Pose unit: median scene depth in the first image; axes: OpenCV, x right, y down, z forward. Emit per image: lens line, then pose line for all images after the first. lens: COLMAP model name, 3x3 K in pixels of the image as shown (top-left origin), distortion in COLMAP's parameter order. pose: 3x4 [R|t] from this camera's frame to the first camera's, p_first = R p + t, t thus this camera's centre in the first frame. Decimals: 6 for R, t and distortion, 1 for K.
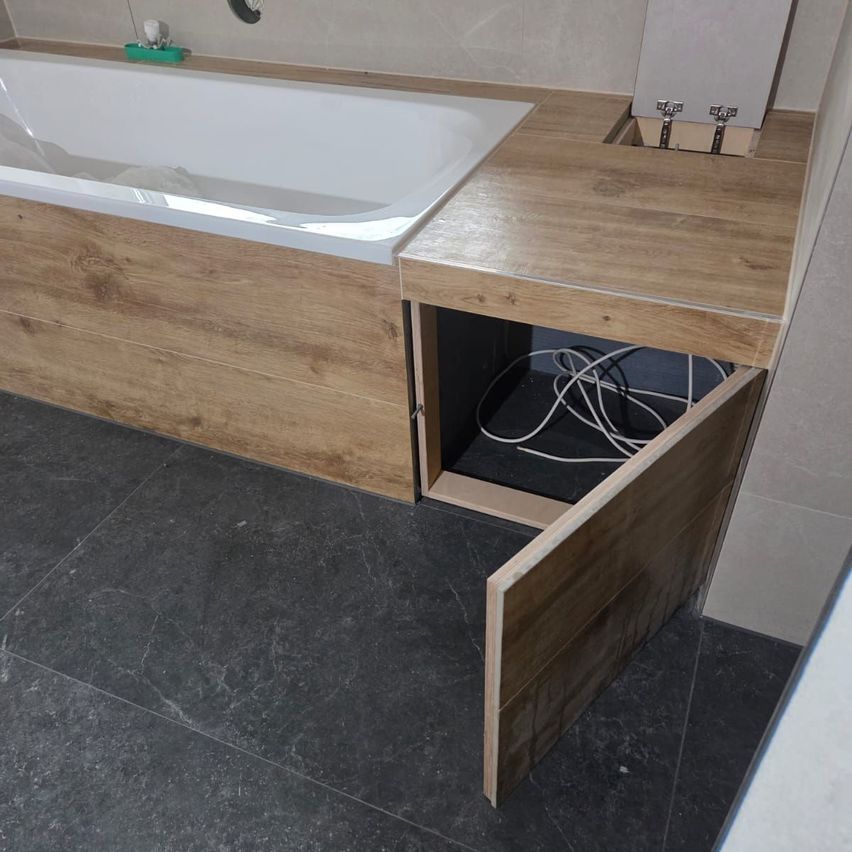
lens RADIAL K [[755.9, 0, 425.3], [0, 755.9, 430.0], [0, 0, 1]] dist [0.013795, -0.022290]
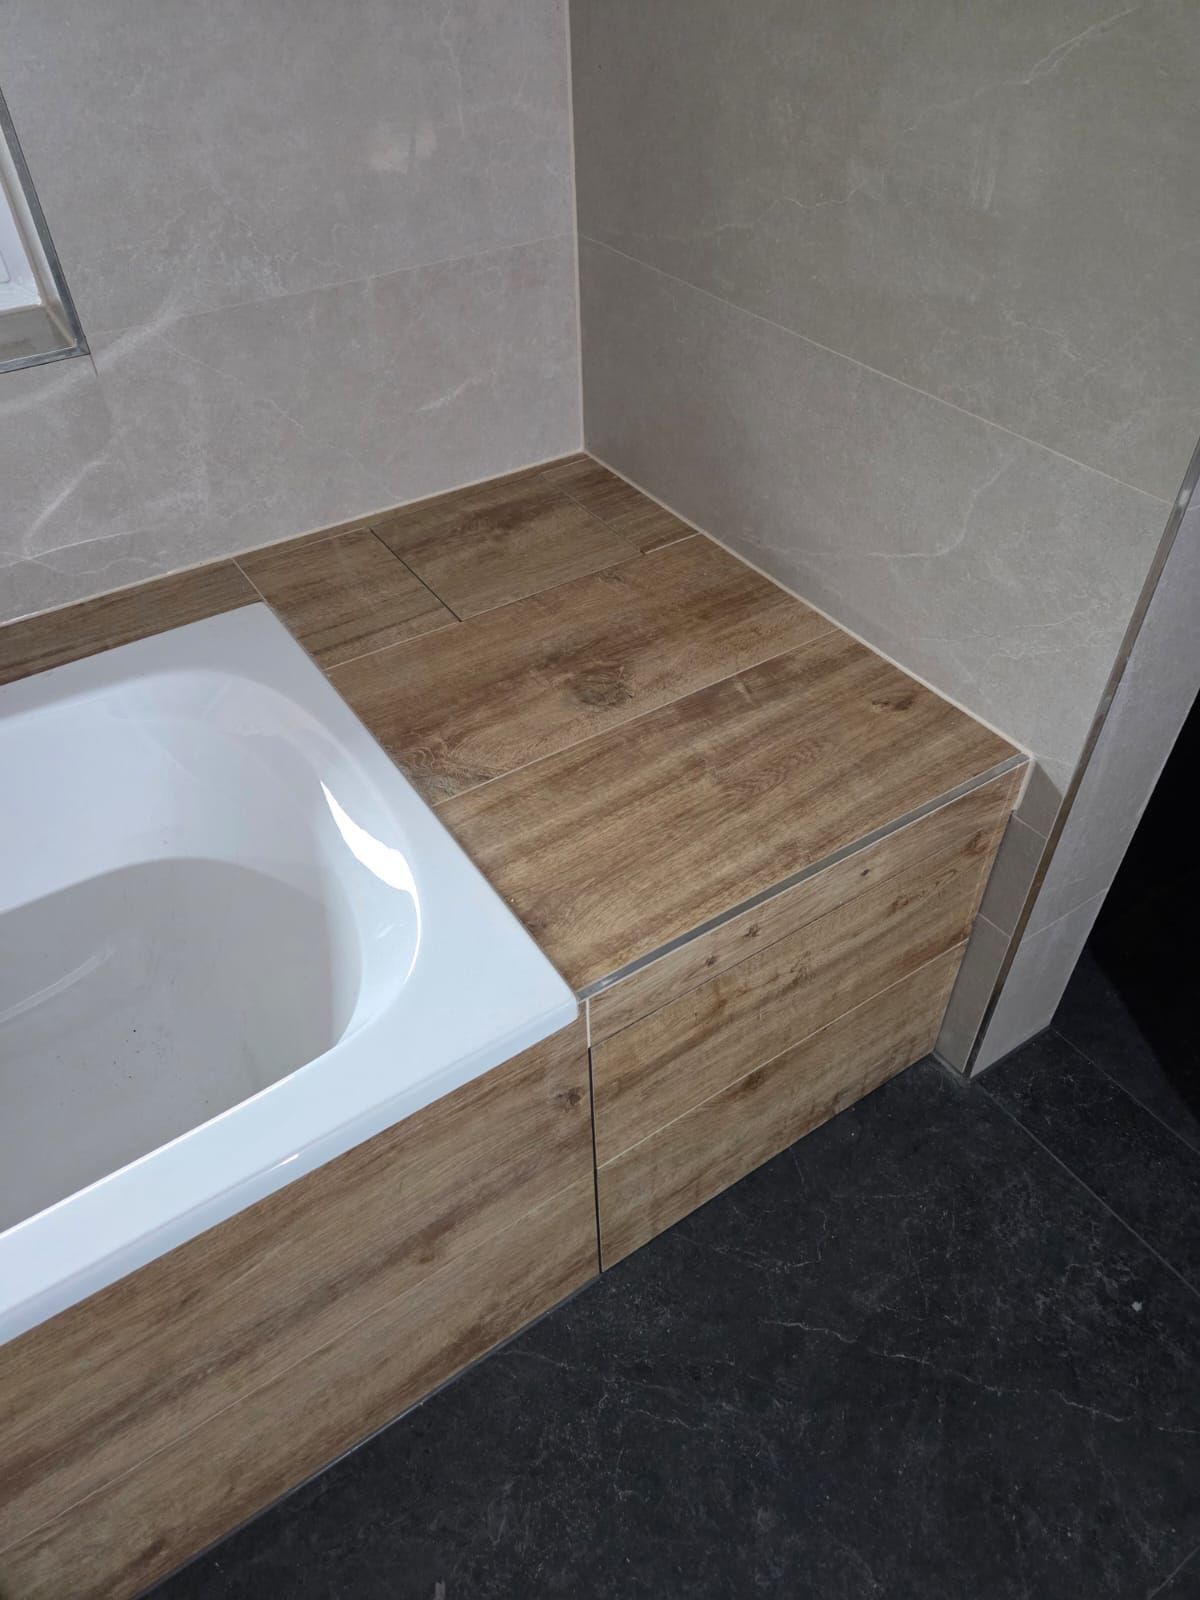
lens RADIAL K [[1069.7, 0, 601.6], [0, 1069.7, 787.1], [0, 0, 1]] dist [0.009793, -0.011525]
pose [[0.544844, -0.543239, 0.638777, -0.406070], [0.533553, 0.812264, 0.235685, -0.487415], [-0.646889, 0.212410, 0.732405, 0.356757]]
